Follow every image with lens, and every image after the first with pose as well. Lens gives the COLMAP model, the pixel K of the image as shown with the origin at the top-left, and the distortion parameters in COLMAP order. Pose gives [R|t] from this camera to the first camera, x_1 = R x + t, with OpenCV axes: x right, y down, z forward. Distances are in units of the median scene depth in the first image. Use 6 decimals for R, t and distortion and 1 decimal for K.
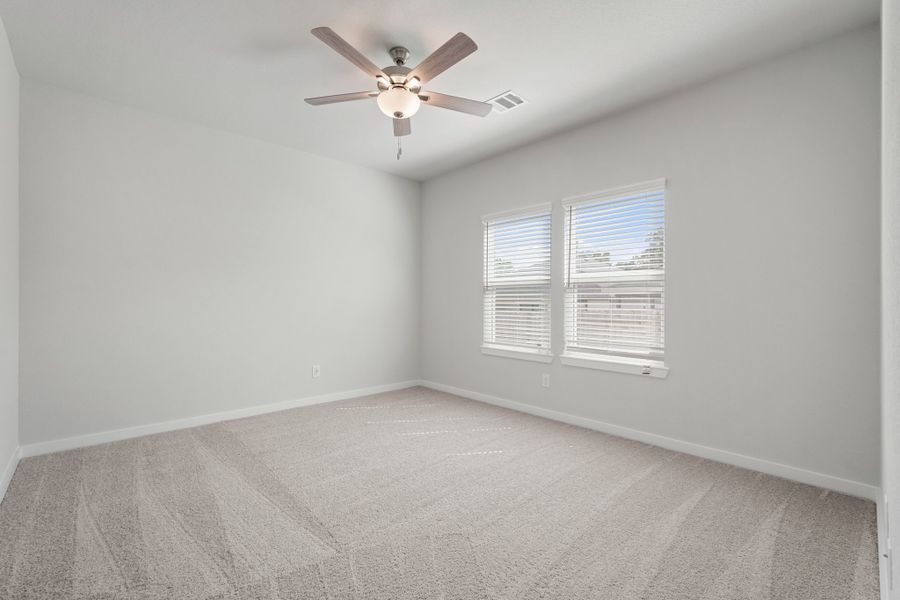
lens RADIAL K [[397.3, 0, 448.2], [0, 397.3, 306.4], [0, 0, 1]] dist [-0.003756, 0.000373]
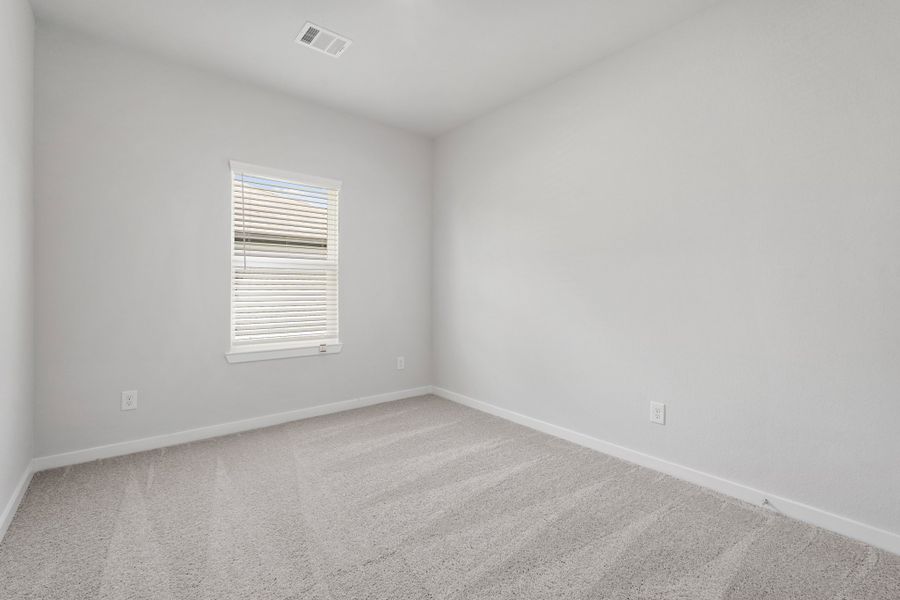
lens RADIAL K [[397.3, 0, 448.2], [0, 397.3, 306.4], [0, 0, 1]] dist [-0.003756, 0.000373]
pose [[0.062023, -0.053625, 0.996633, -0.582129], [0.000332, 0.998557, 0.053708, -0.015027], [-0.998075, -0.003000, 0.061951, 0.609627]]
